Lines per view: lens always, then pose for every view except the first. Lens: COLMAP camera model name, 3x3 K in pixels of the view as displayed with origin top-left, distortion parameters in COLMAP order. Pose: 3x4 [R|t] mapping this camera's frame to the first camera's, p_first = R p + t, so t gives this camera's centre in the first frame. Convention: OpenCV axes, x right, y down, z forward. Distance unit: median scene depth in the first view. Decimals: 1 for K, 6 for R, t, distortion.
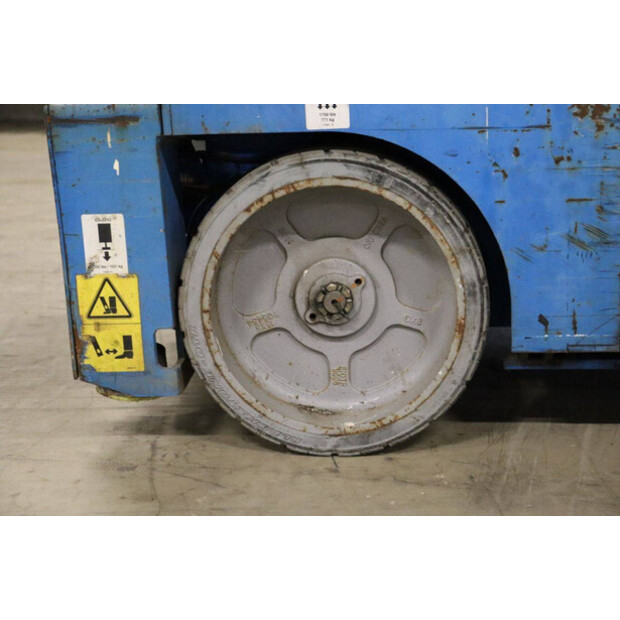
lens RADIAL K [[1186.5, 0, 309.5], [0, 1186.5, 308.6], [0, 0, 1]] dist [0.275254, 0.000000]
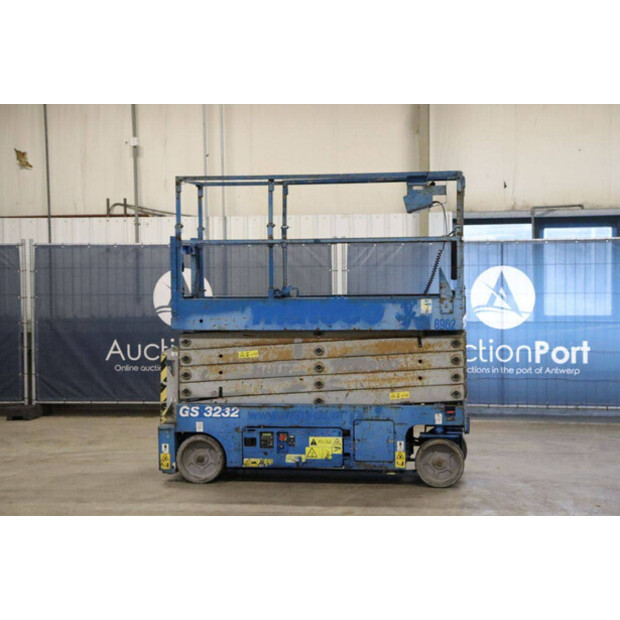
lens RADIAL K [[1335.1, 0, 313.3], [0, 1335.1, 296.1], [0, 0, 1]] dist [0.301141, 0.000000]
pose [[0.997426, 0.025232, -0.067118, 1.108305], [-0.038666, 0.977551, -0.207123, 0.624419], [0.060385, 0.209185, 0.976010, -6.301195]]
